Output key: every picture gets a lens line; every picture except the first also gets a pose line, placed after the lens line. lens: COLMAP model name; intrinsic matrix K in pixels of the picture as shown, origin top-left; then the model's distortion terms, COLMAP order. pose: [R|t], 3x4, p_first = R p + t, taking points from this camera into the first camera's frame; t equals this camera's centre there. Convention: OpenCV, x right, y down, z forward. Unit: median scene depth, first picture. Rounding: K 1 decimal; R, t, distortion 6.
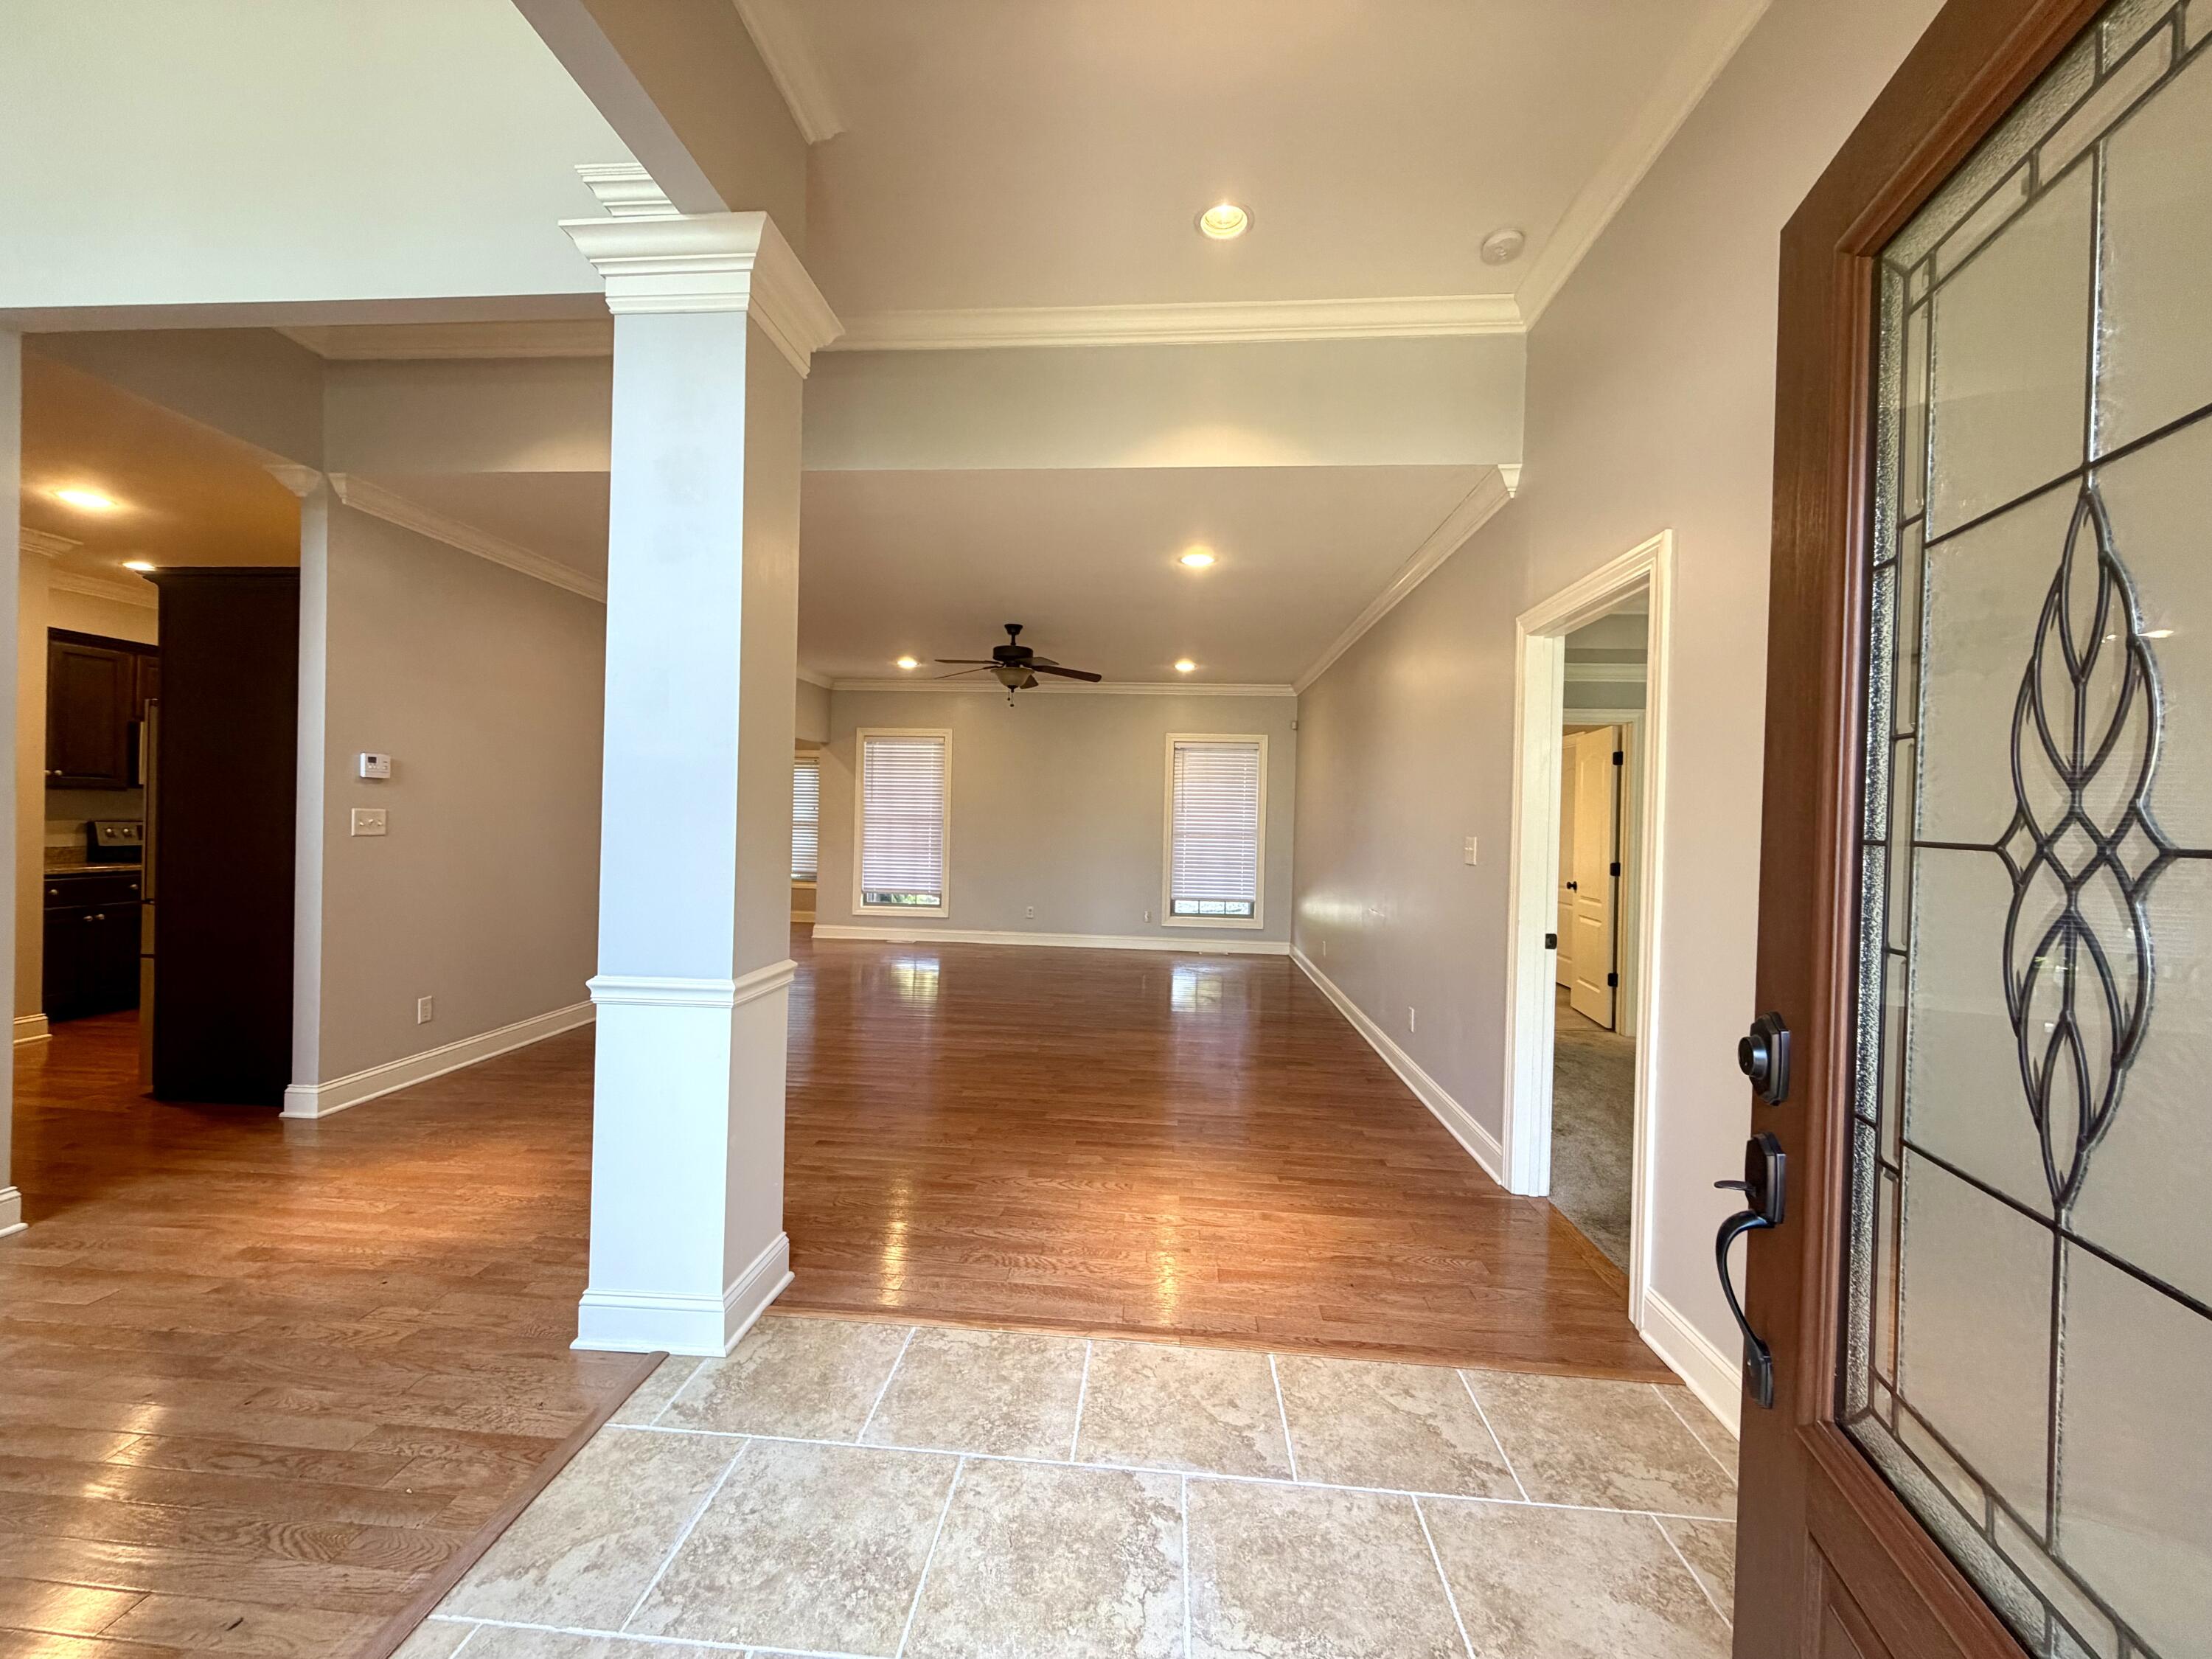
lens RADIAL K [[880.3, 0, 1100.4], [0, 880.3, 832.7], [0, 0, 1]] dist [-0.000189, -0.000069]
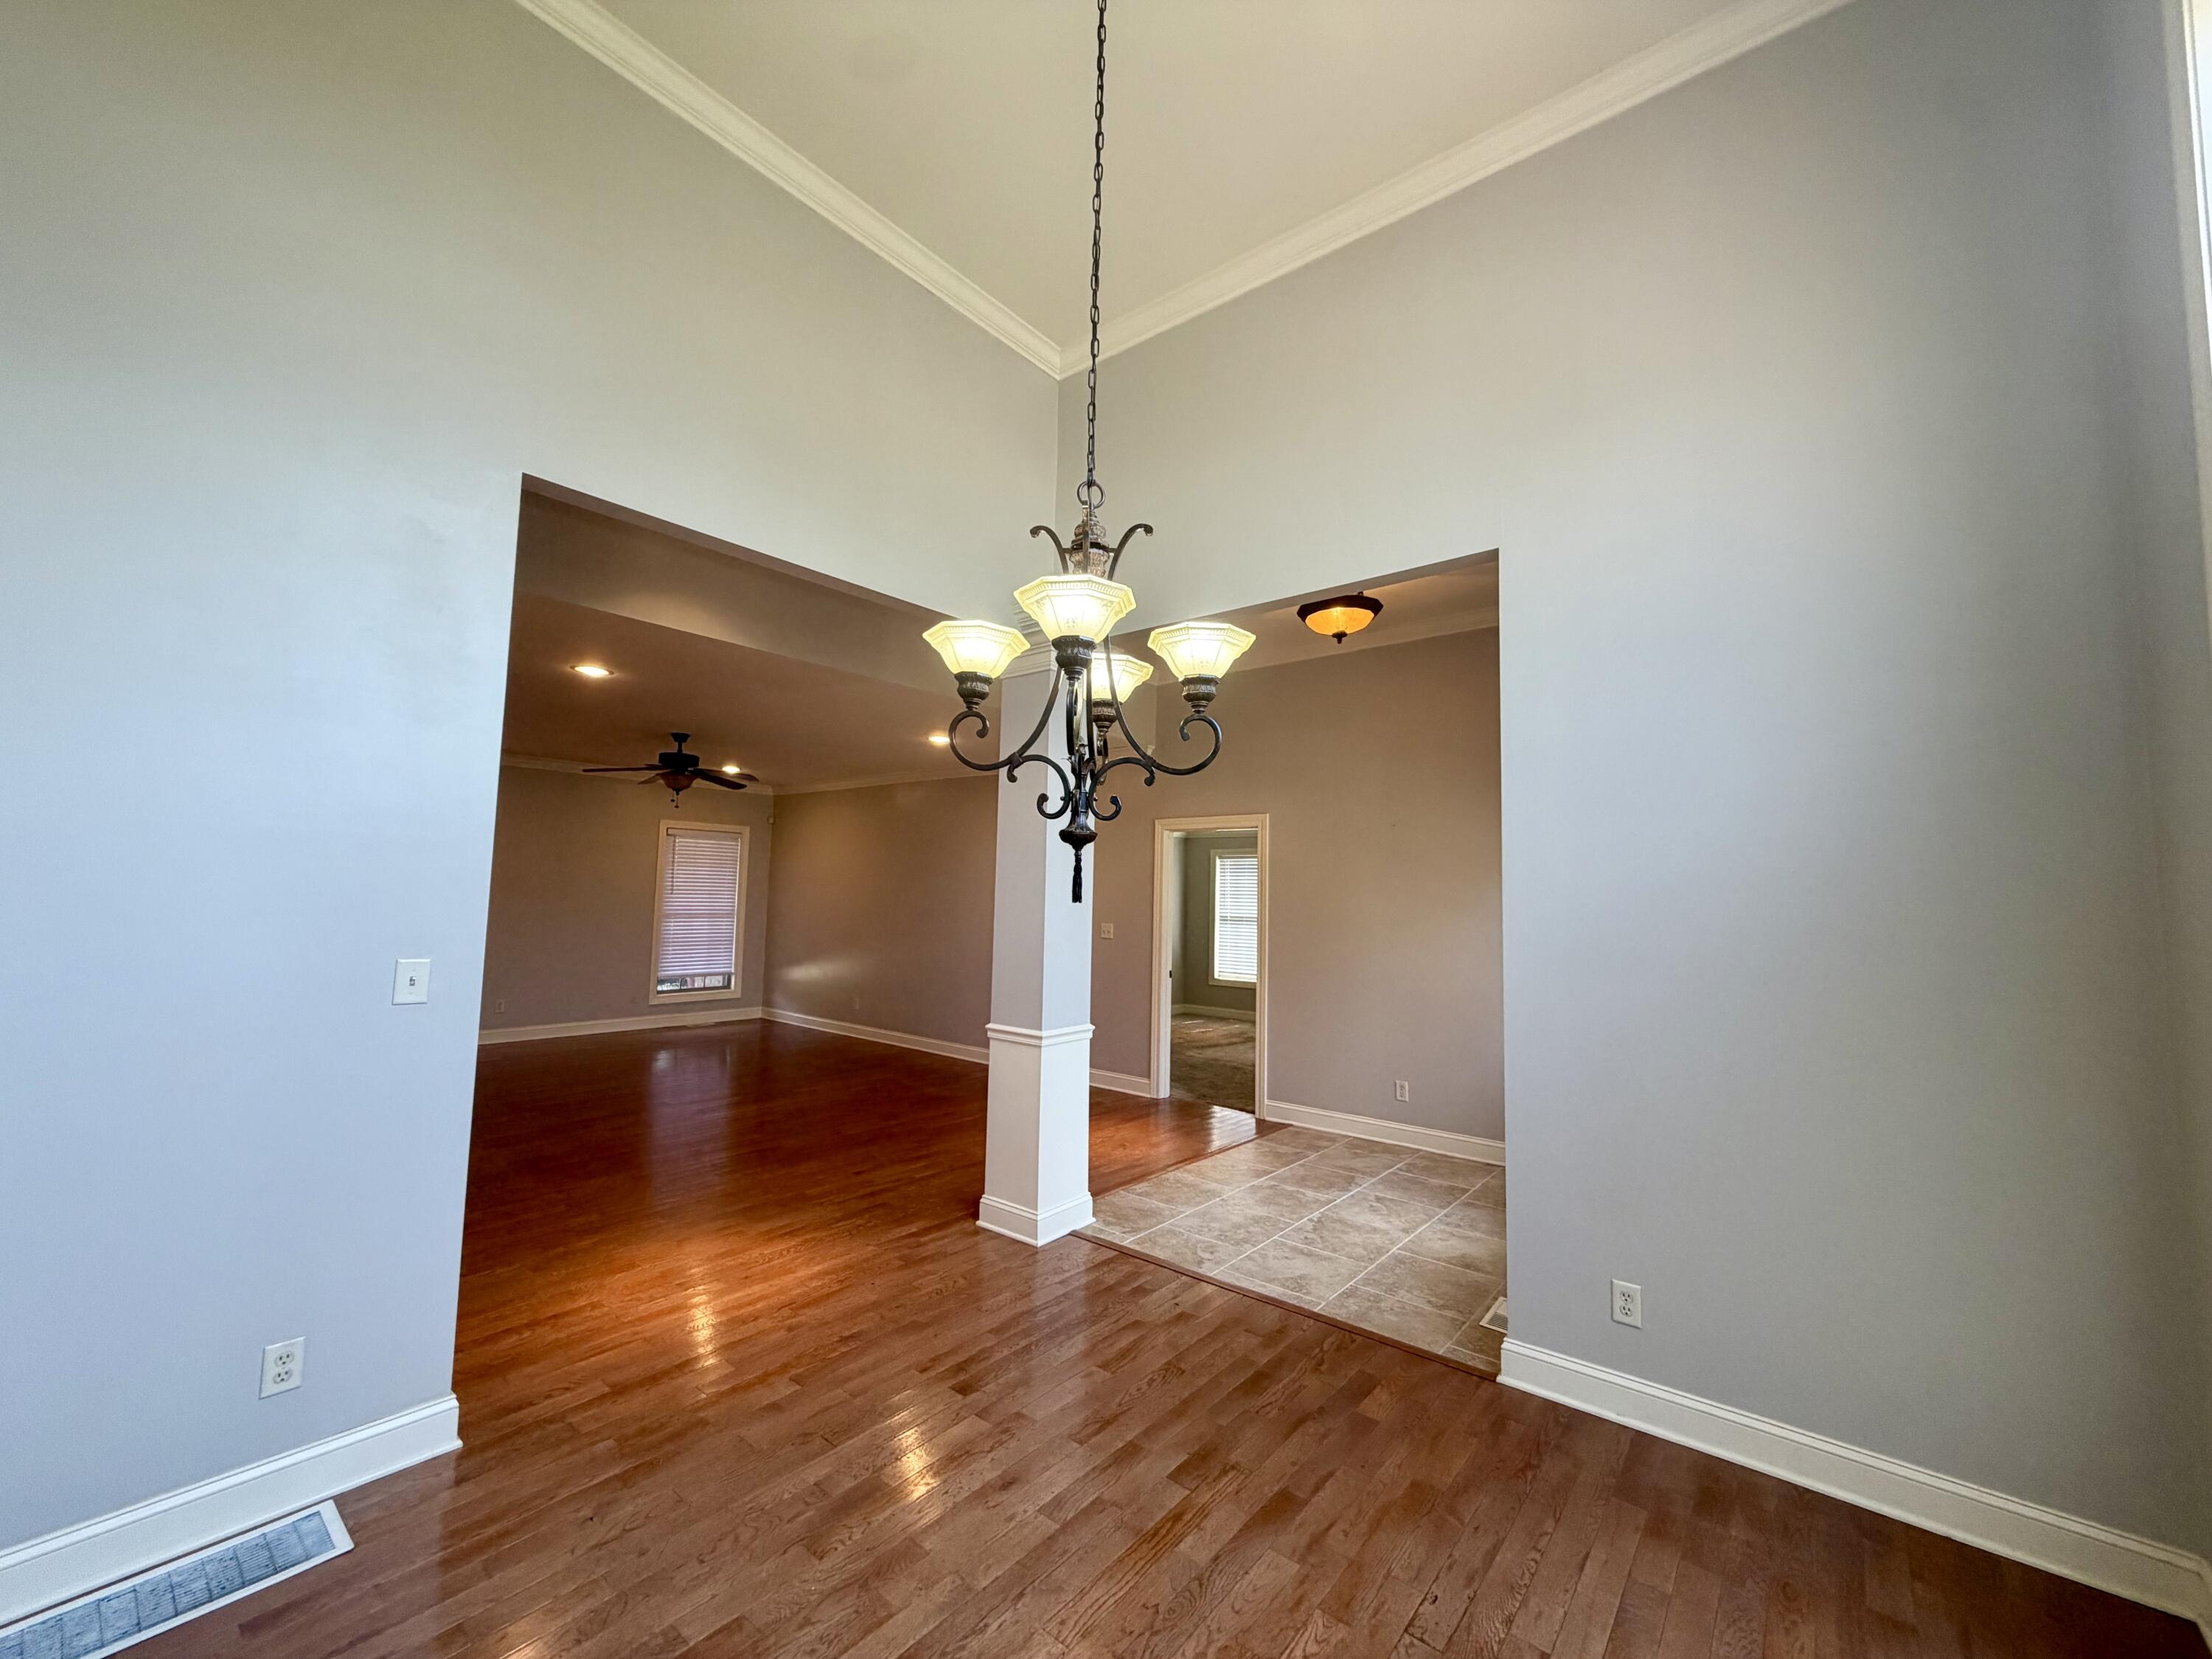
lens RADIAL K [[880.3, 0, 1099.8], [0, 880.3, 818.6], [0, 0, 1]] dist [-0.000189, -0.000069]
pose [[0.578114, 0.058812, 0.813834, -1.171620], [0.005000, 0.997125, -0.075610, -0.077484], [-0.815941, 0.047780, 0.576158, -0.089329]]
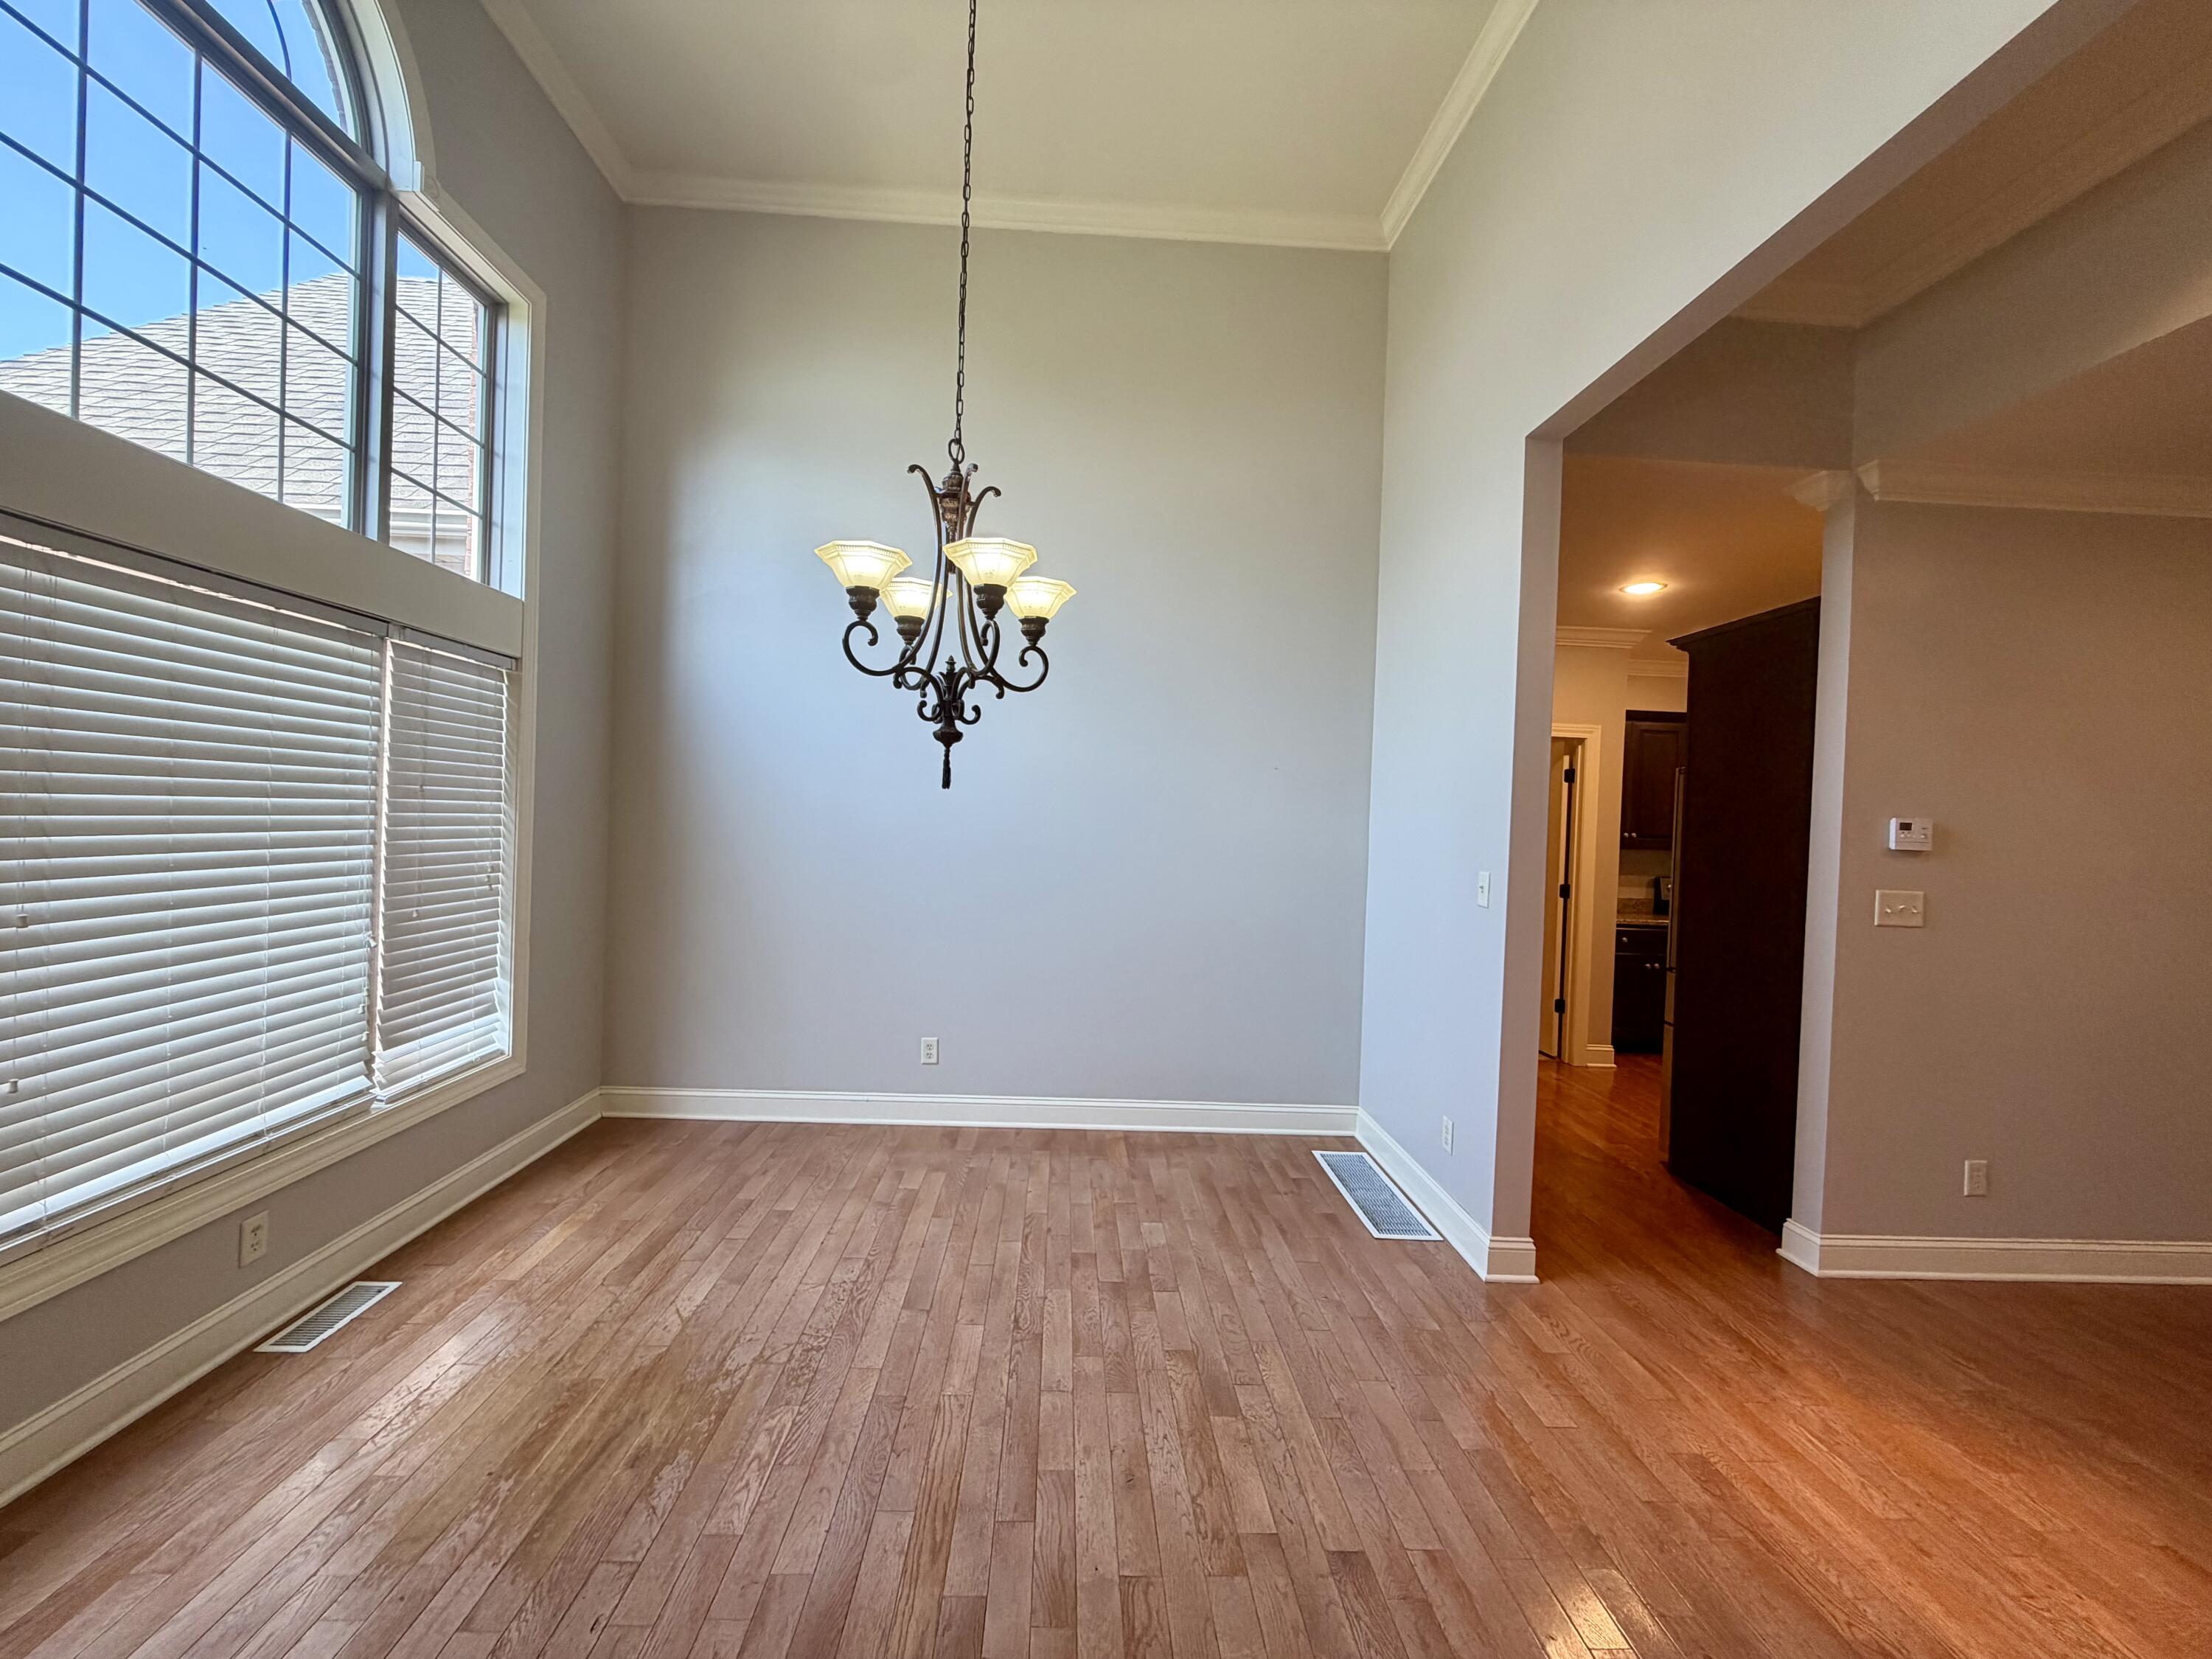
lens RADIAL K [[880.3, 0, 1093.6], [0, 880.3, 818.8], [0, 0, 1]] dist [-0.000189, -0.000069]
pose [[0.110143, -0.014929, -0.993804, -0.163076], [-0.051295, 0.998469, -0.020684, -0.039830], [0.992591, 0.053255, 0.109209, 0.238408]]
